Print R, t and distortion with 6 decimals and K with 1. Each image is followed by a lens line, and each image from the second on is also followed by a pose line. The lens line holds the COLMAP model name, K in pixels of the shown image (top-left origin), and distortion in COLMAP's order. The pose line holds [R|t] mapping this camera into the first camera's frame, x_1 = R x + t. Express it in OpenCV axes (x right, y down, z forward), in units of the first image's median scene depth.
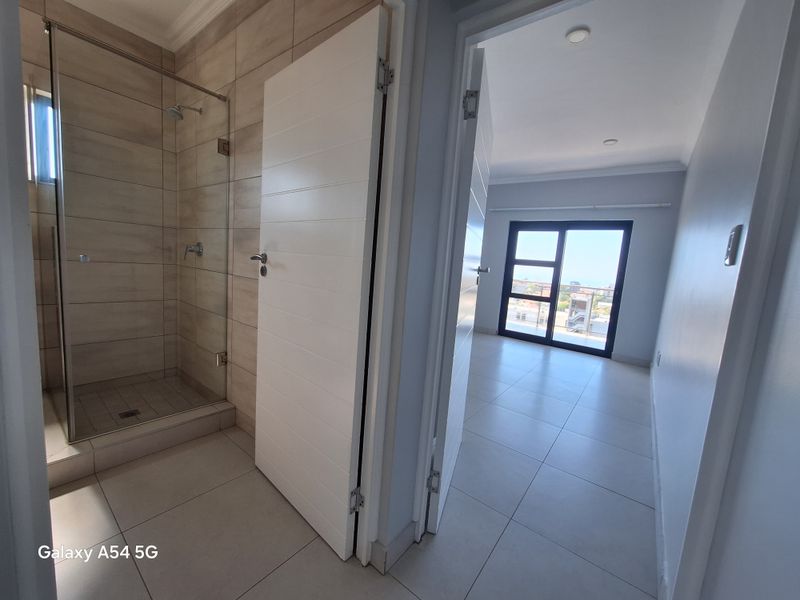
lens RADIAL K [[319.6, 0, 399.4], [0, 319.6, 299.8], [0, 0, 1]] dist [-0.008086, 0.000902]
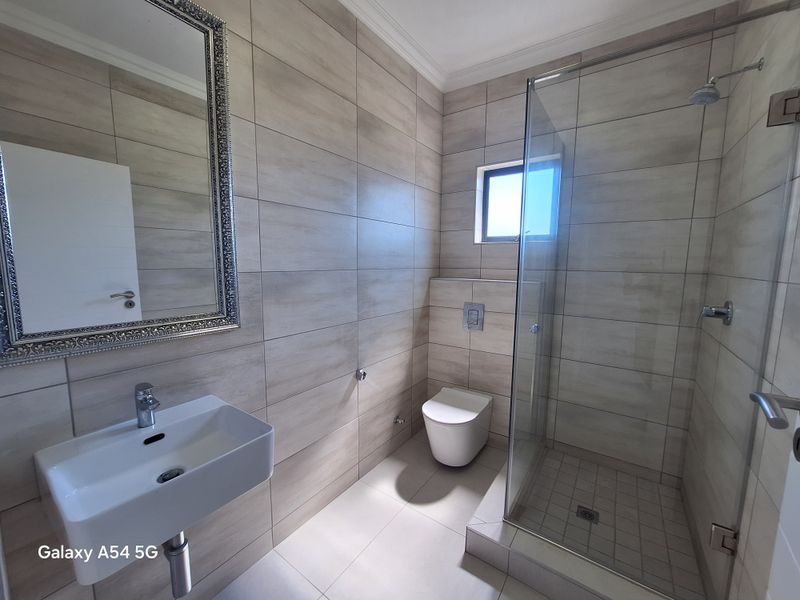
lens RADIAL K [[319.6, 0, 399.4], [0, 319.6, 300.6], [0, 0, 1]] dist [-0.008086, 0.000902]
pose [[0.056527, 0.039598, -0.997615, -0.100873], [-0.125886, 0.991521, 0.032223, -0.130614], [0.990433, 0.123764, 0.061033, 0.400079]]
